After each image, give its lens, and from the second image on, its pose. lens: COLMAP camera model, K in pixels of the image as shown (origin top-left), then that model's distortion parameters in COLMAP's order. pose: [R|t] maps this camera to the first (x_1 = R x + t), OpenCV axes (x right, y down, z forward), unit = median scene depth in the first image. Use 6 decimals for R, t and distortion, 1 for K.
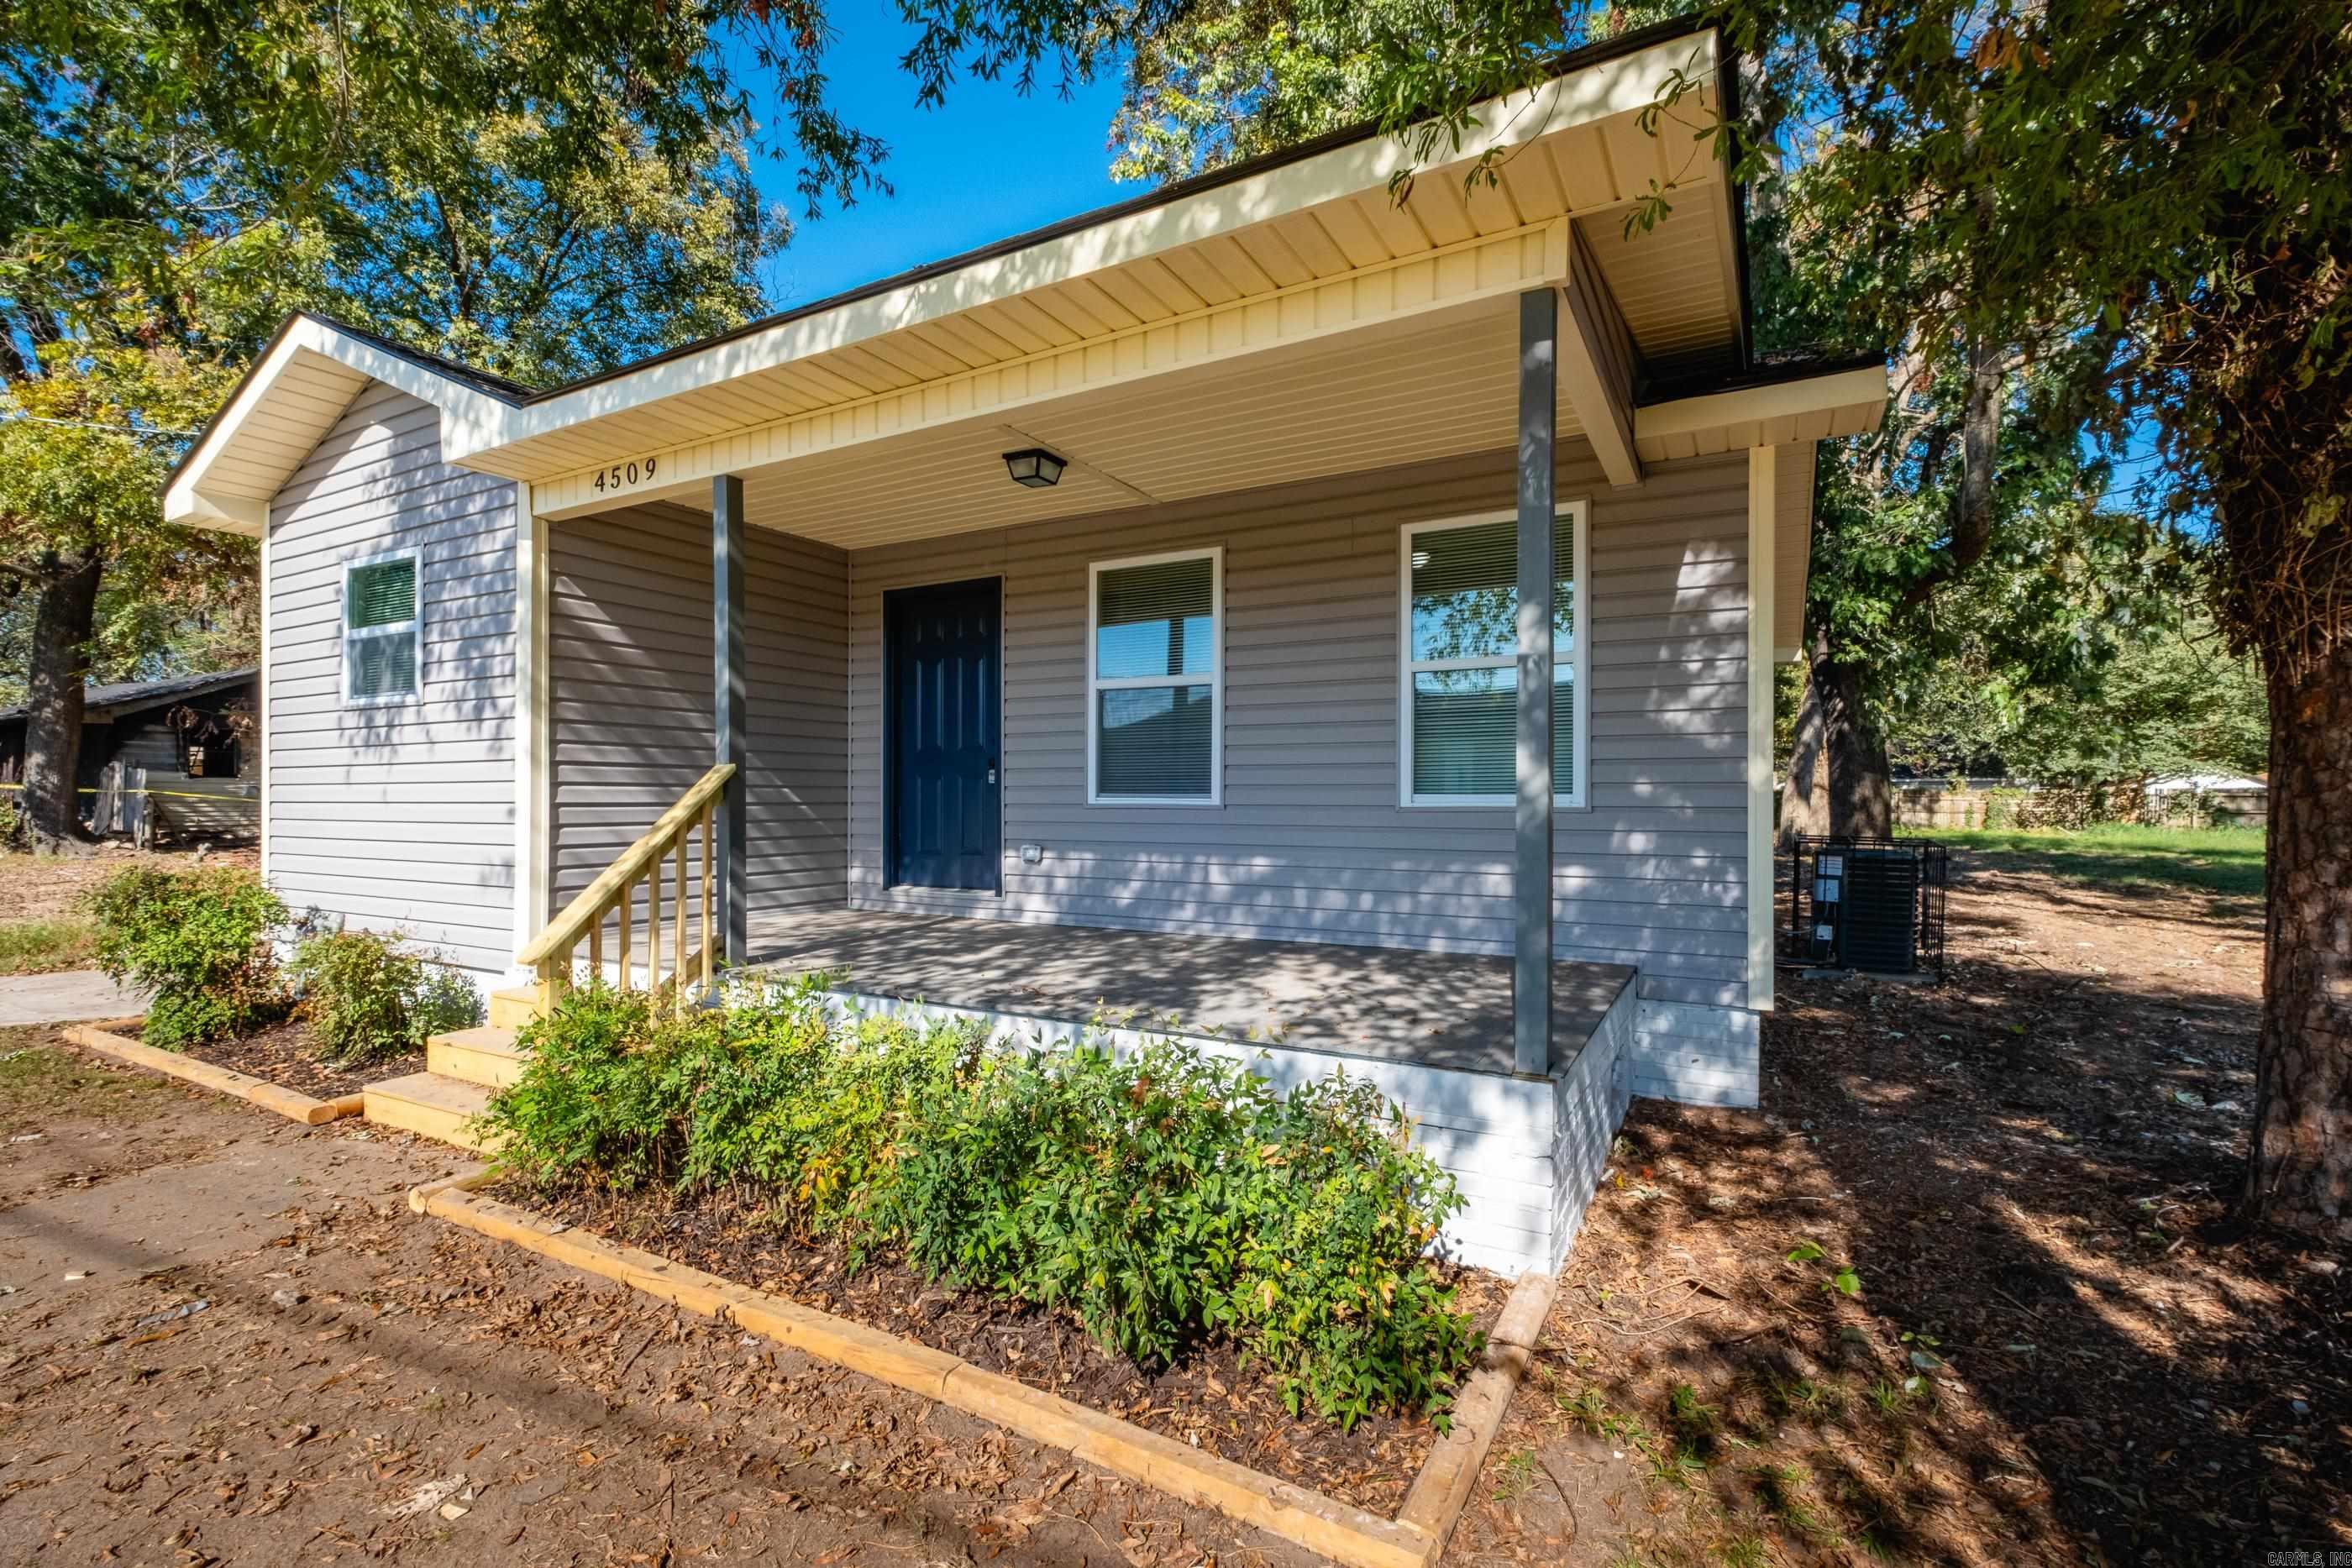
lens RADIAL K [[1022.6, 0, 1080.2], [0, 1022.6, 798.6], [0, 0, 1]] dist [-0.002836, -0.000335]
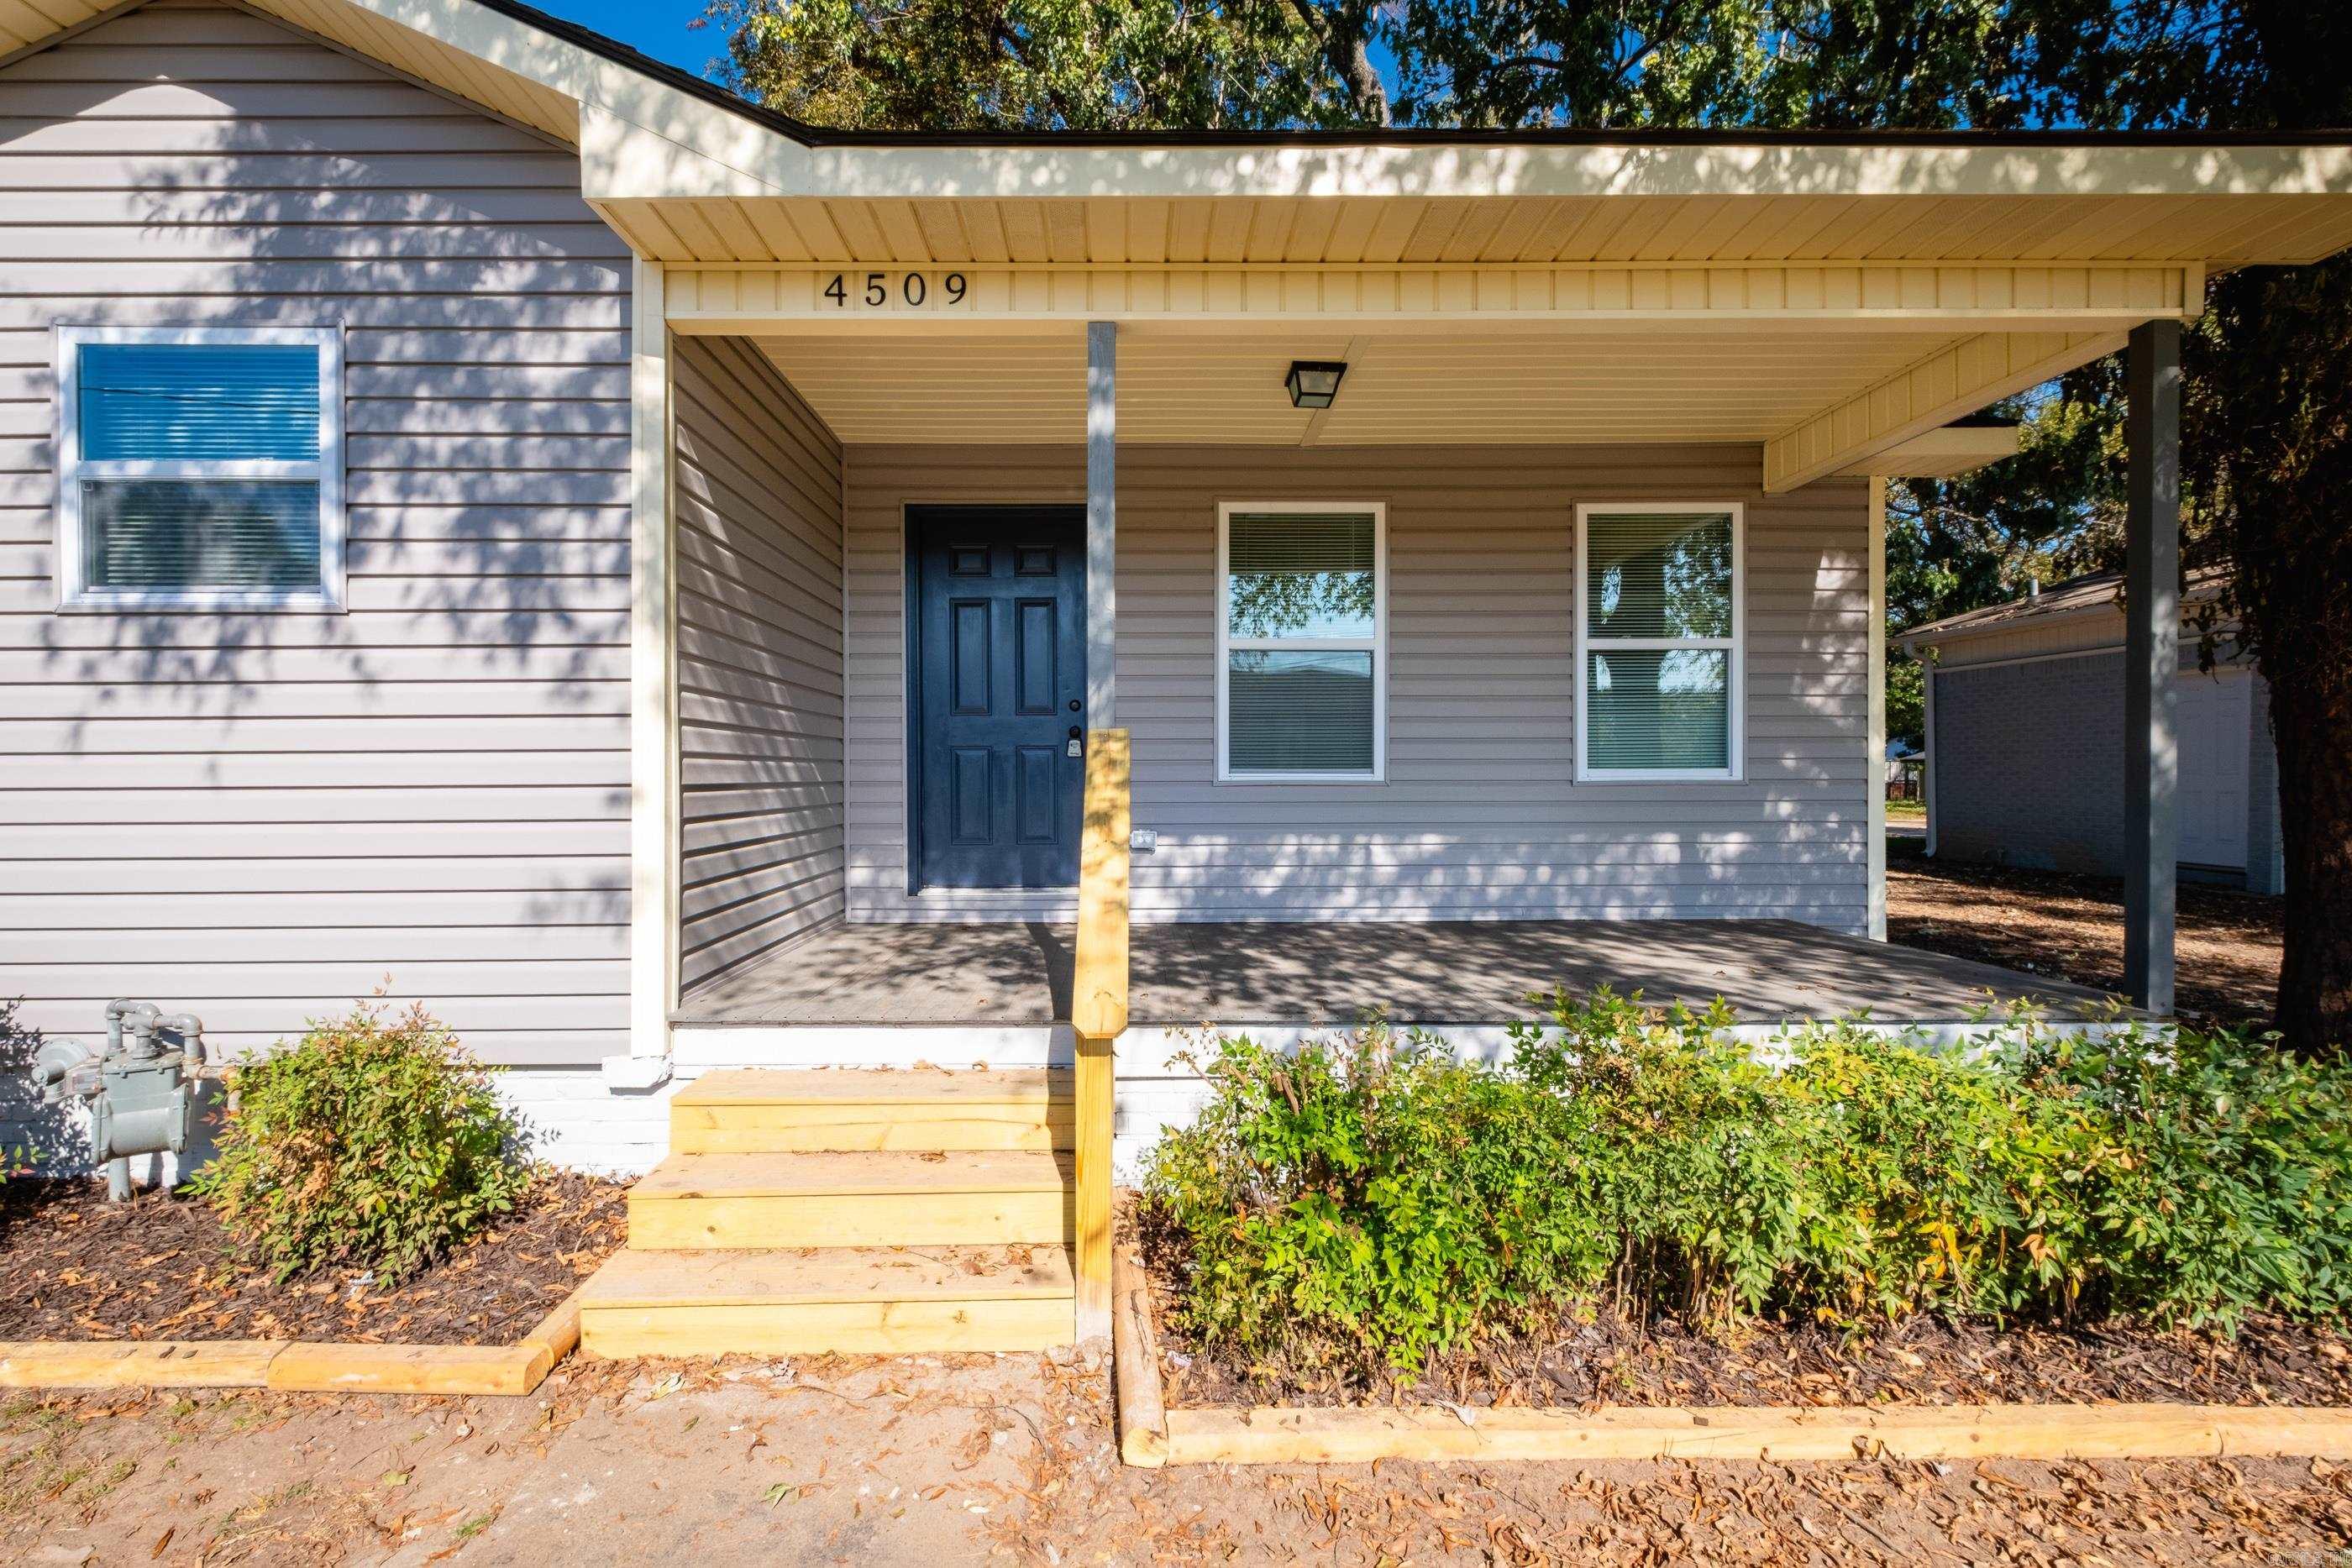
lens RADIAL K [[1079.7, 0, 1105.7], [0, 1079.7, 786.7], [0, 0, 1]] dist [0.003990, -0.005487]
pose [[0.866279, -0.010718, 0.499445, -0.596830], [0.004790, 0.999902, 0.013149, -0.002008], [-0.499537, -0.008999, 0.866246, 0.282948]]
